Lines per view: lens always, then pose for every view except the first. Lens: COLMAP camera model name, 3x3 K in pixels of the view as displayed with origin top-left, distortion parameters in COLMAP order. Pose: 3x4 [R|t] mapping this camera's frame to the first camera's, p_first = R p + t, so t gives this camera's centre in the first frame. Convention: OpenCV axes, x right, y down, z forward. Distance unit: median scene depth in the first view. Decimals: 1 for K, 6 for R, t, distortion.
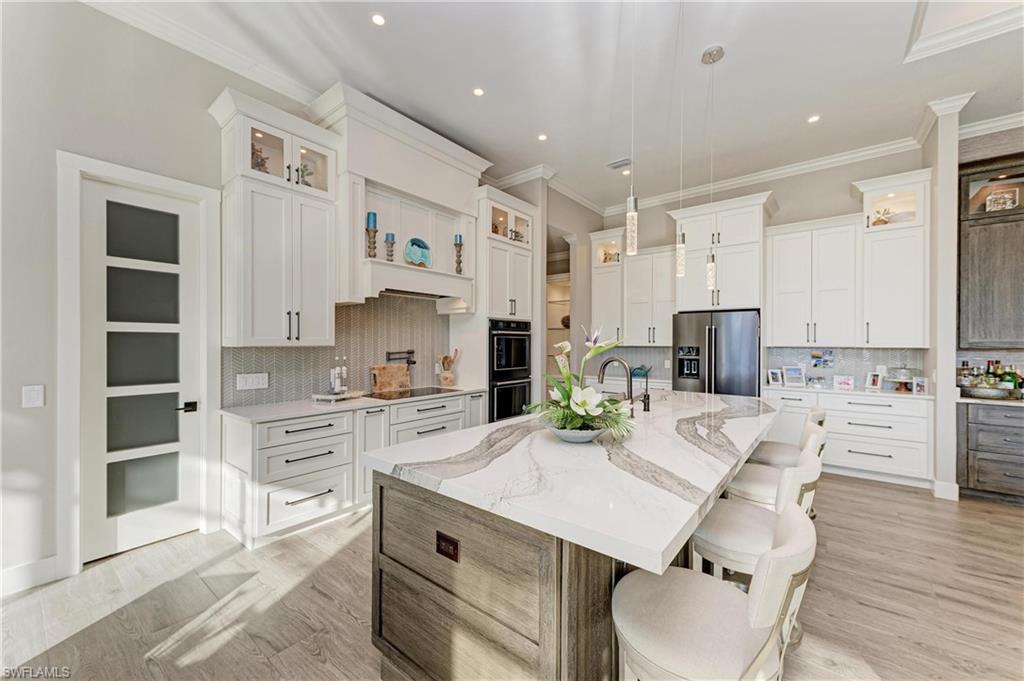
lens RADIAL K [[403.7, 0, 515.5], [0, 403.7, 339.7], [0, 0, 1]] dist [0.010066, -0.000895]
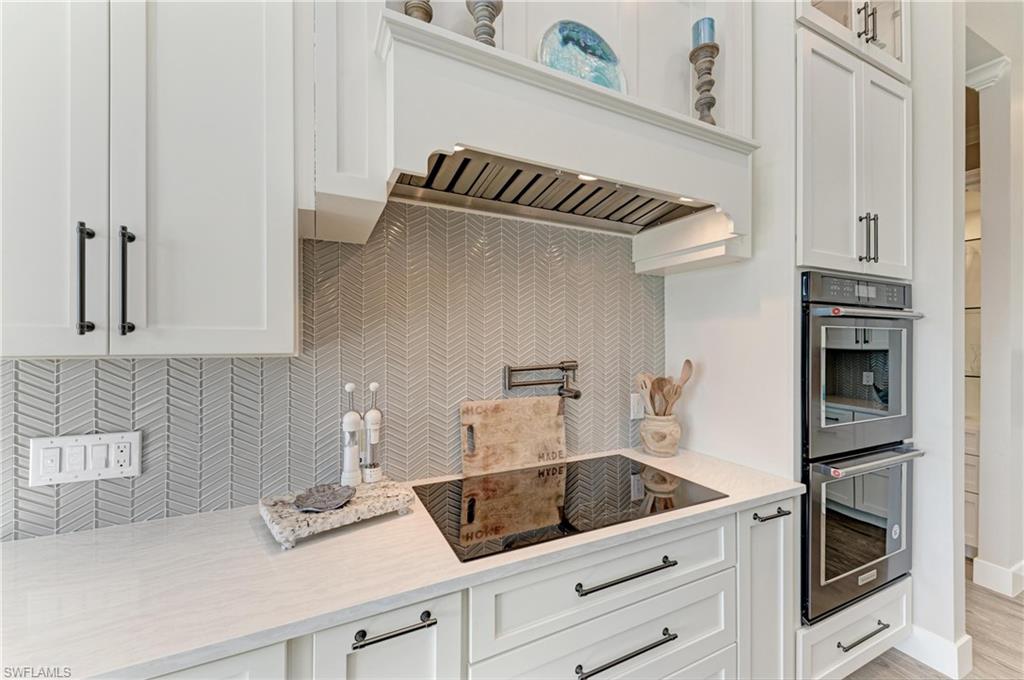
lens RADIAL K [[403.7, 0, 512.2], [0, 403.7, 337.1], [0, 0, 1]] dist [0.010066, -0.000895]
pose [[0.896341, -0.000510, -0.443365, -0.135994], [0.000075, 0.999999, -0.000998, 0.002551], [0.443366, 0.000861, 0.896340, 0.633143]]
